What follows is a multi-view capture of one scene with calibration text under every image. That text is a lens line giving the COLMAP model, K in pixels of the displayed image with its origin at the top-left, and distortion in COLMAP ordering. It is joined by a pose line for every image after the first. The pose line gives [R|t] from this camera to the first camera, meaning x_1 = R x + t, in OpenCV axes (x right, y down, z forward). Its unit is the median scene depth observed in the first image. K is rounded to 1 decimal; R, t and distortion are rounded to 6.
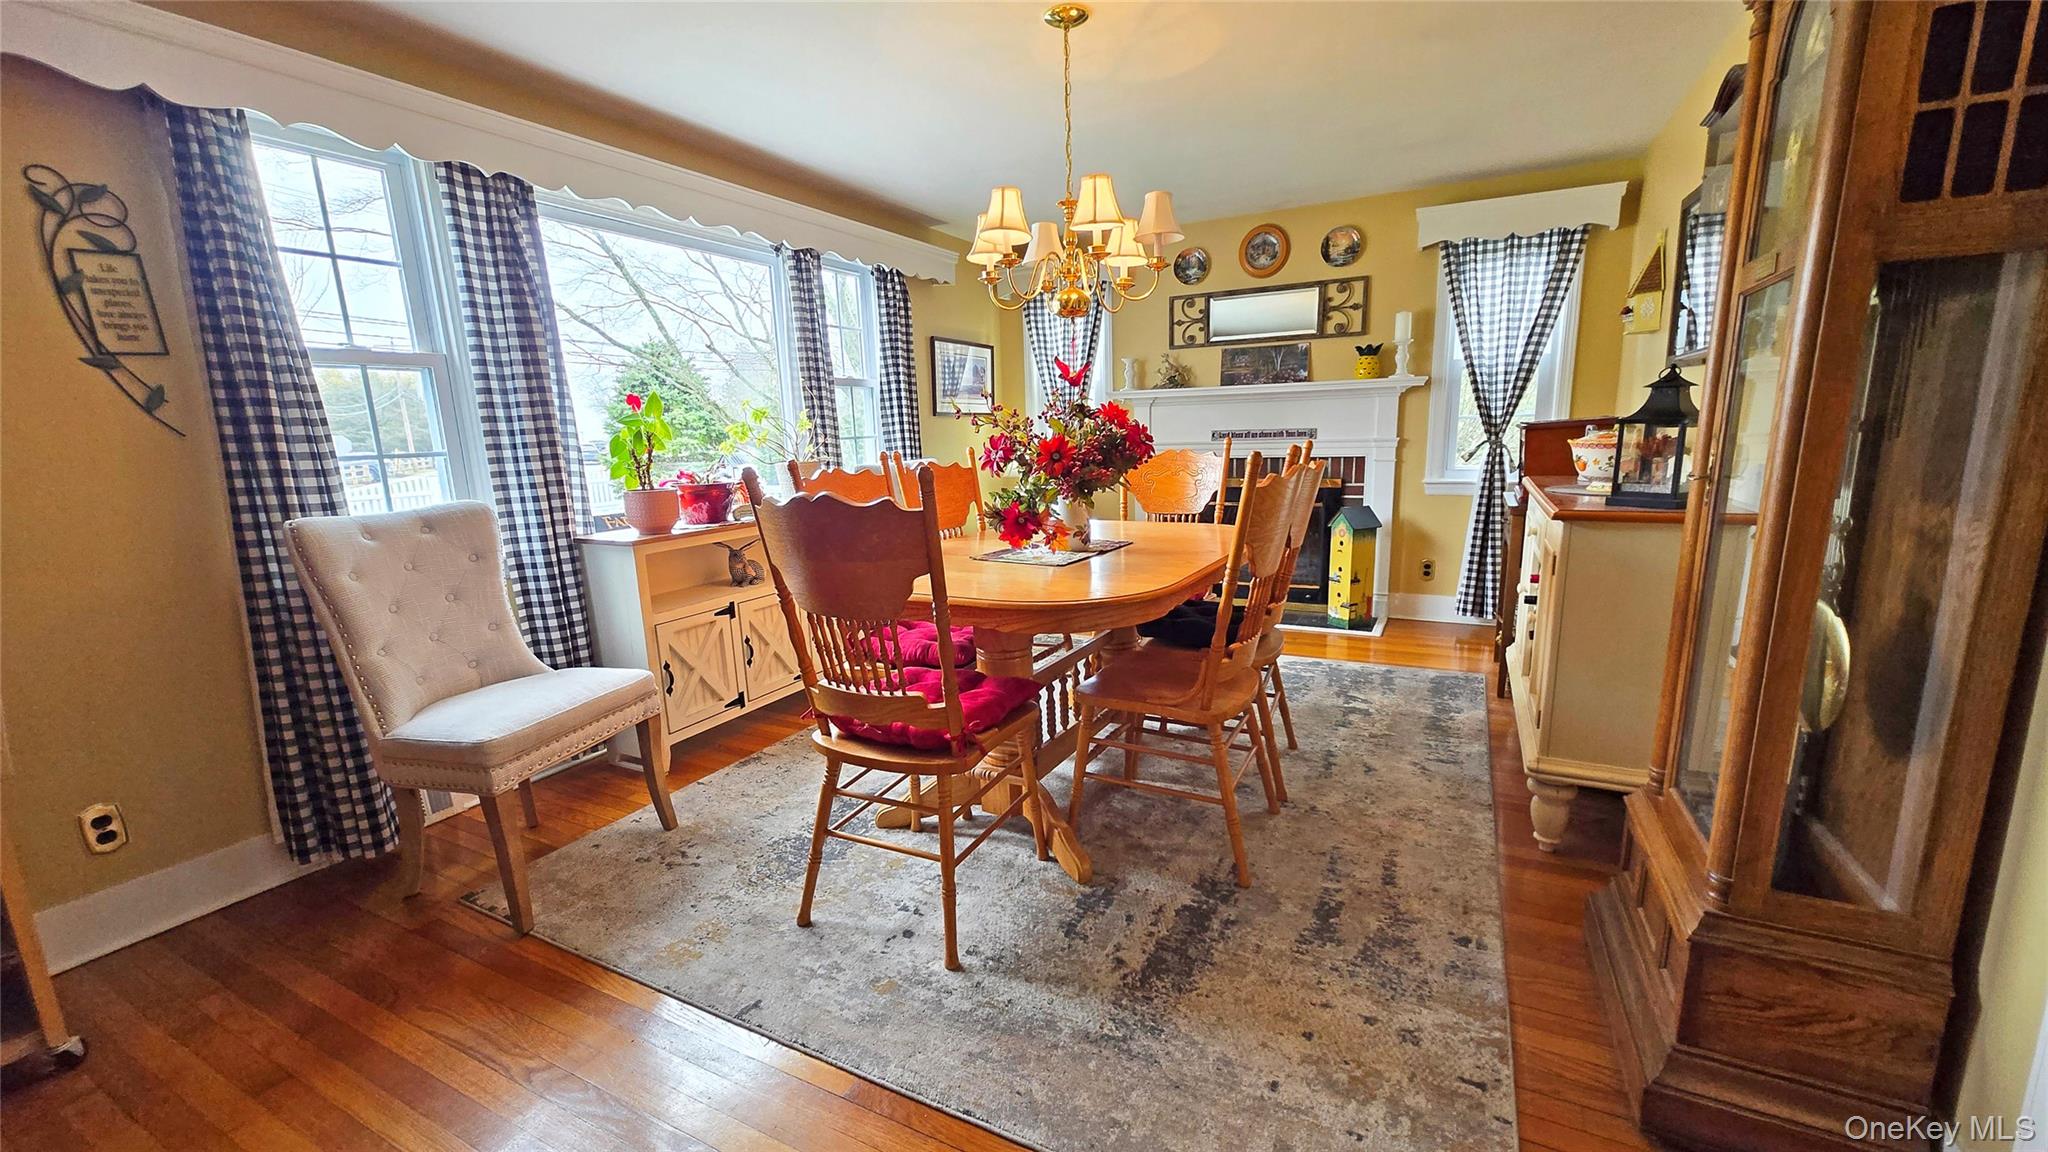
lens RADIAL K [[797.7, 0, 1031.2], [0, 797.7, 586.9], [0, 0, 1]] dist [0.002979, -0.001154]
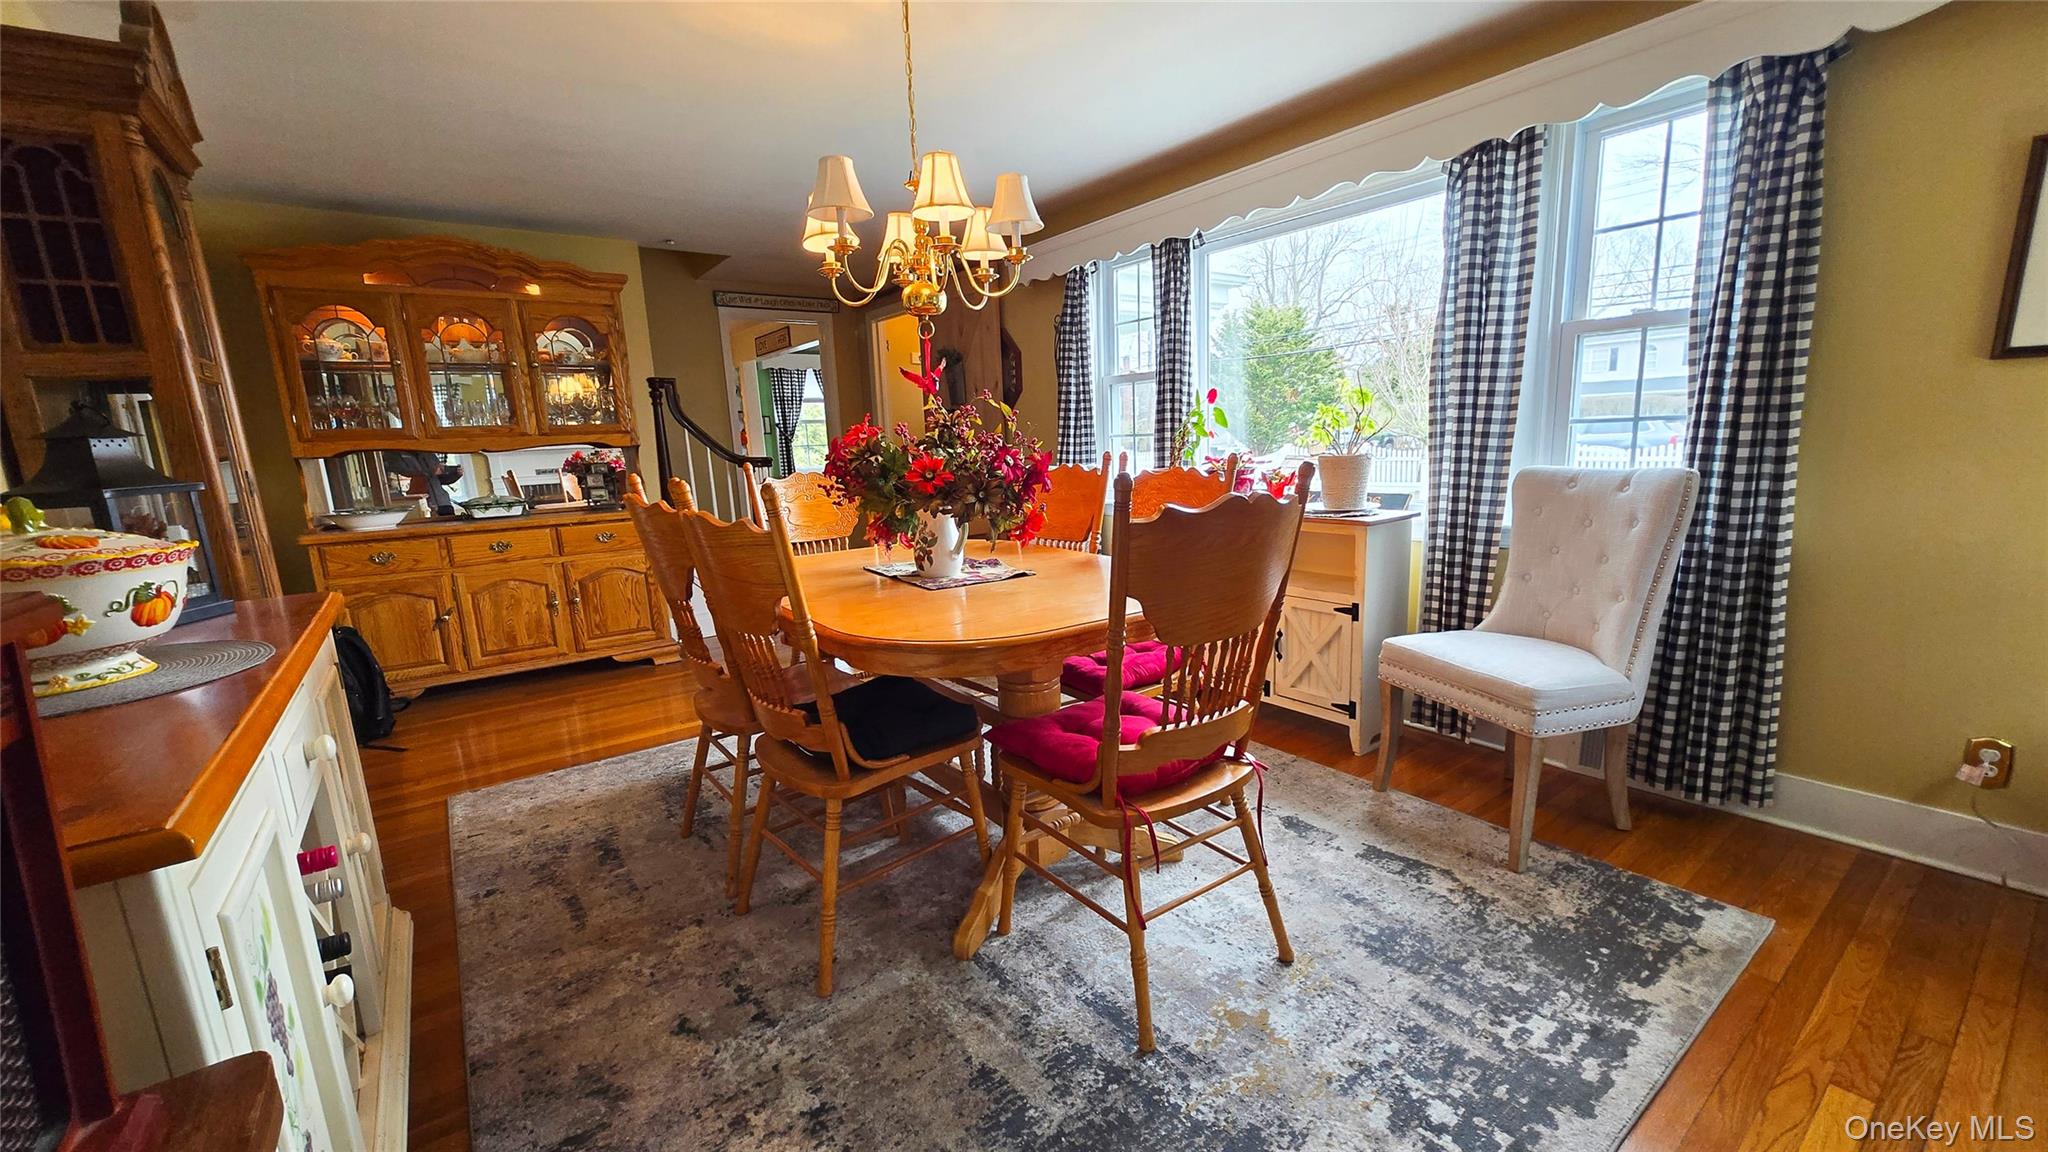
lens RADIAL K [[797.7, 0, 1022.3], [0, 797.7, 590.3], [0, 0, 1]] dist [0.002979, -0.001154]
pose [[-0.431103, 0.215774, -0.876123, 1.073619], [-0.122937, 0.947885, 0.293940, -0.403336], [0.893888, 0.234427, -0.382110, 1.928709]]
